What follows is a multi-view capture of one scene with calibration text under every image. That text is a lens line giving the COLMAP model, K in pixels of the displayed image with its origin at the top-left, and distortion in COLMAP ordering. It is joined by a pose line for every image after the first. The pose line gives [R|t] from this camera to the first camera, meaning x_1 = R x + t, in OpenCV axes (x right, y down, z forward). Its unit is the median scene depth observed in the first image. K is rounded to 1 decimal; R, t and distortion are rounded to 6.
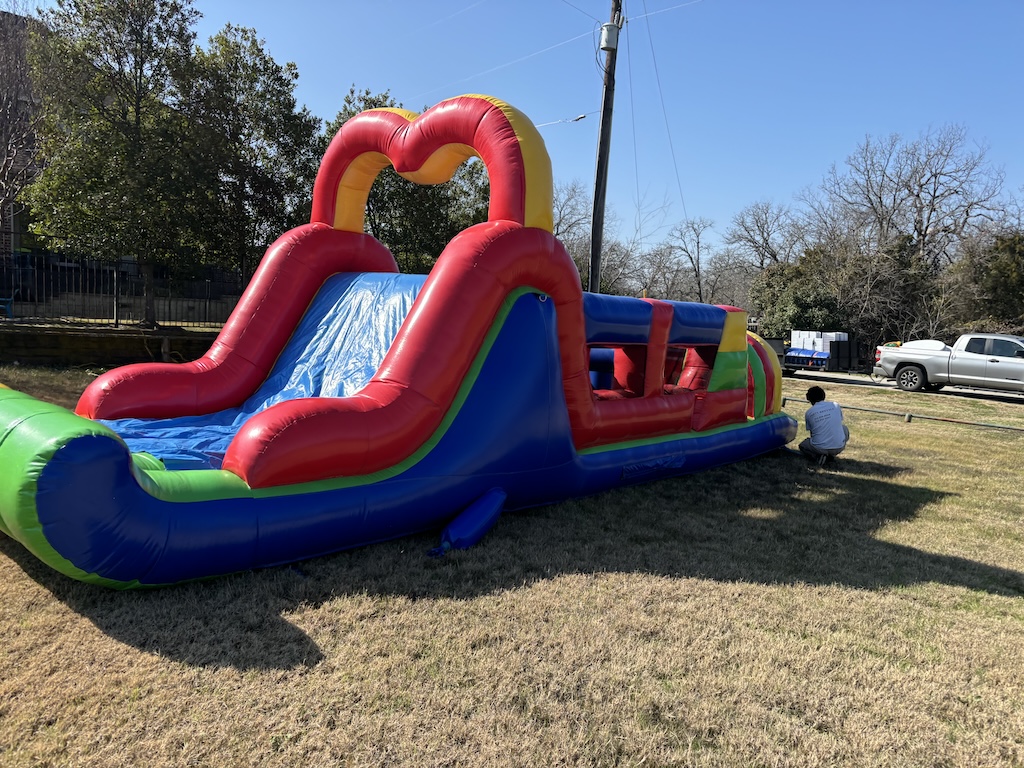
lens RADIAL K [[783.2, 0, 512.0], [0, 783.2, 384.0], [0, 0, 1]] dist [0.015349, 0.001577]
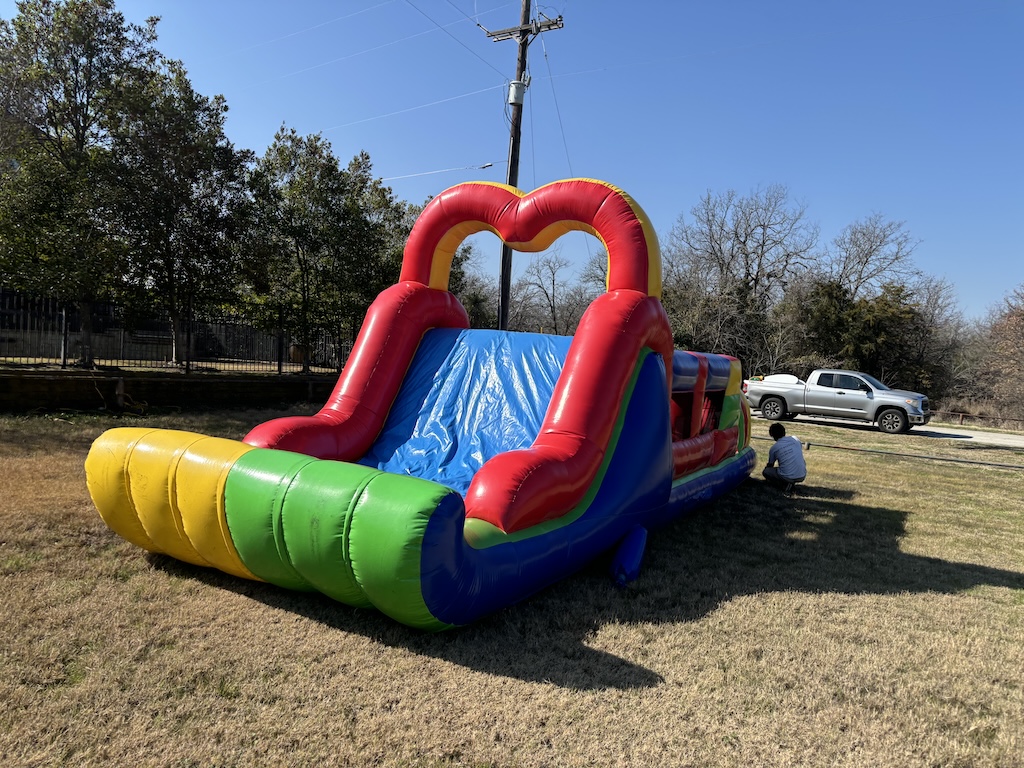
lens RADIAL K [[787.4, 0, 512.2], [0, 787.4, 363.0], [0, 0, 1]] dist [0.013736, 0.000826]
pose [[0.974906, 0.001751, 0.222610, -0.141296], [0.012101, 0.998074, -0.060847, -0.010622], [-0.222288, 0.062014, 0.973007, -0.027934]]
